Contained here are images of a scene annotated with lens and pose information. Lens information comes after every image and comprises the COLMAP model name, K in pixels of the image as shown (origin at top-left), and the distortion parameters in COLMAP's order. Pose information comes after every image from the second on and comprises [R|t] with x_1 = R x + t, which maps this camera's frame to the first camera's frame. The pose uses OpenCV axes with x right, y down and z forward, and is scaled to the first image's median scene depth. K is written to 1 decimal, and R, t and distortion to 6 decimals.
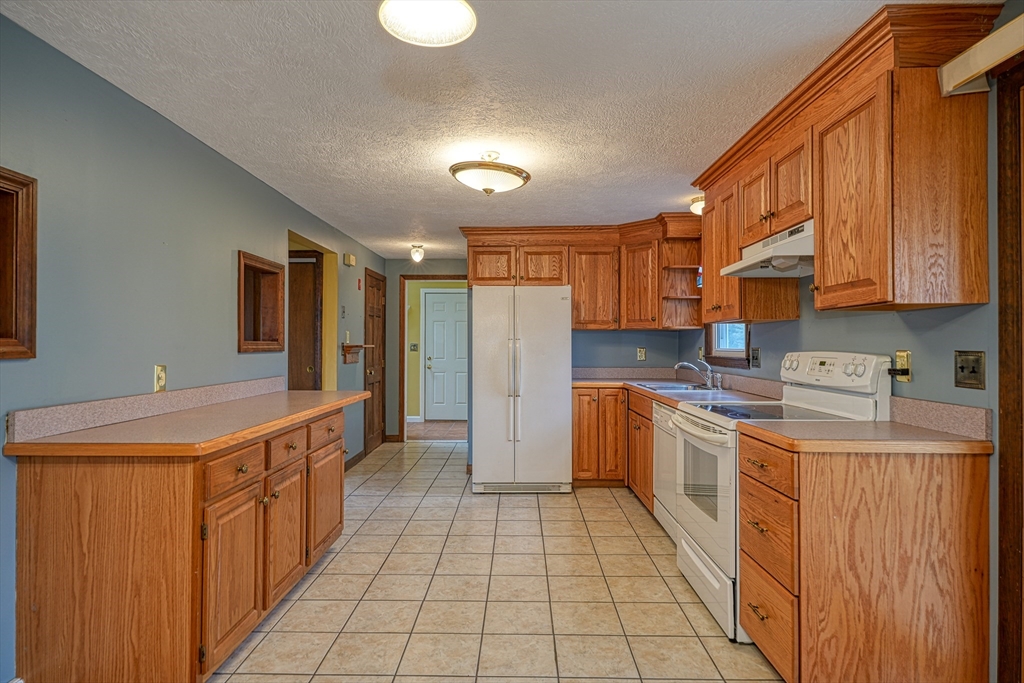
lens RADIAL K [[567.1, 0, 503.0], [0, 567.1, 339.8], [0, 0, 1]] dist [0.017074, -0.010190]
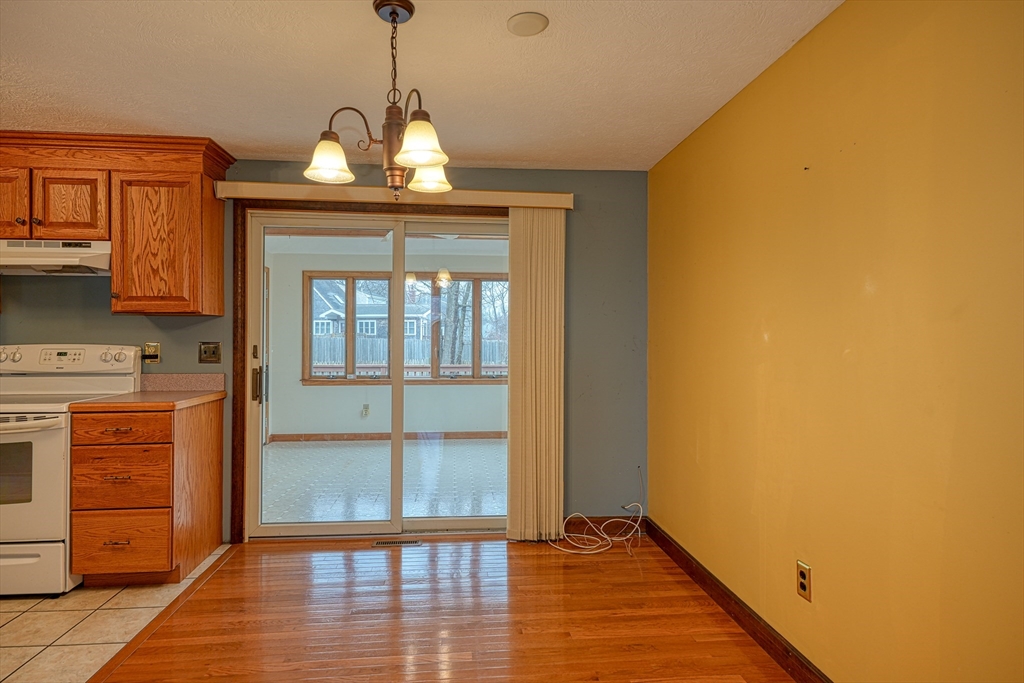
lens RADIAL K [[567.1, 0, 507.9], [0, 567.1, 339.1], [0, 0, 1]] dist [0.017074, -0.010190]
pose [[-0.126358, 0.001179, 0.991984, -0.881679], [-0.010723, 0.999939, -0.002555, 0.003805], [-0.991927, -0.010960, -0.126338, 0.261015]]
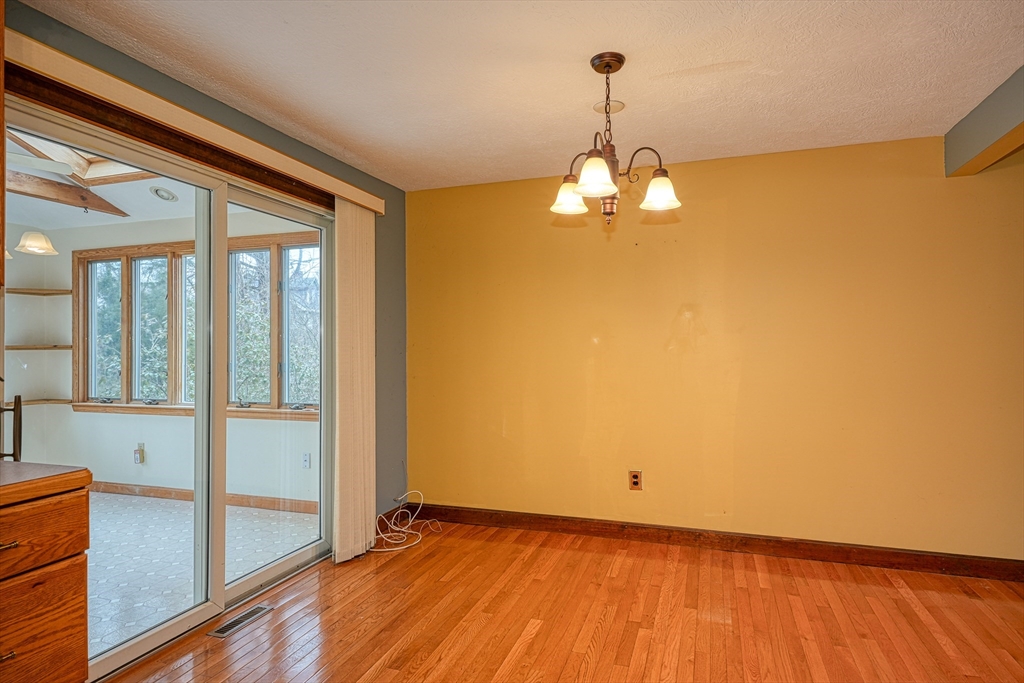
lens RADIAL K [[567.1, 0, 529.7], [0, 567.1, 343.8], [0, 0, 1]] dist [0.017074, -0.010190]
pose [[-0.960116, 0.006674, 0.279521, -0.203965], [0.003874, 0.999937, -0.010570, 0.018645], [-0.279574, -0.009065, -0.960081, 1.271921]]
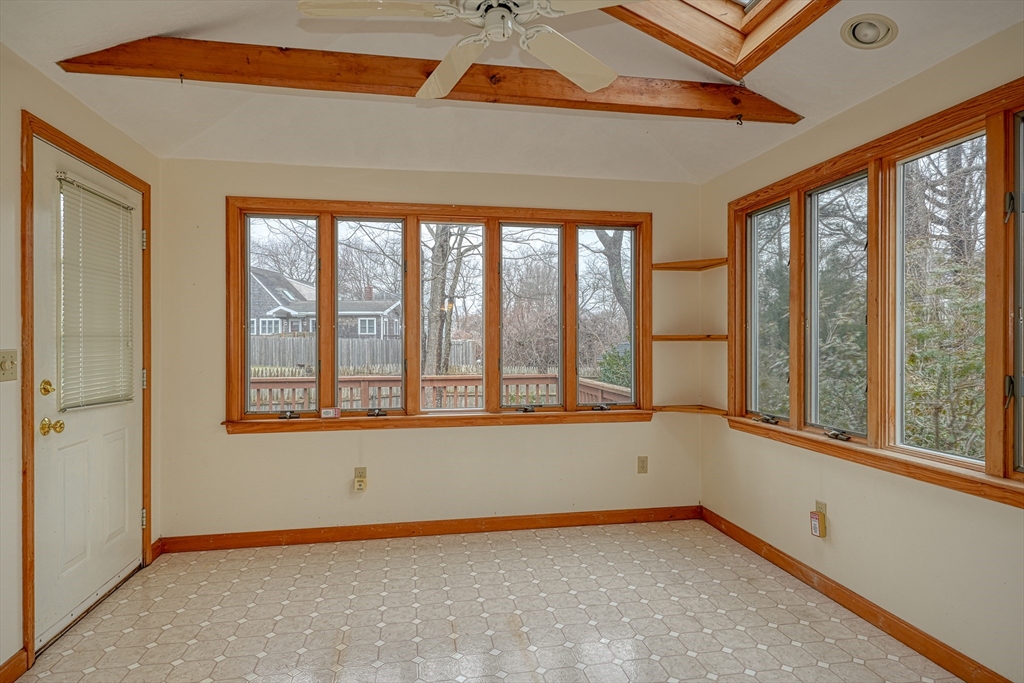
lens RADIAL K [[567.1, 0, 510.5], [0, 567.1, 337.0], [0, 0, 1]] dist [0.017074, -0.010190]
pose [[-0.209731, 0.004222, 0.977750, 0.701981], [-0.005107, 0.999972, -0.005413, 0.010116], [-0.977746, -0.006128, -0.209703, 0.562509]]
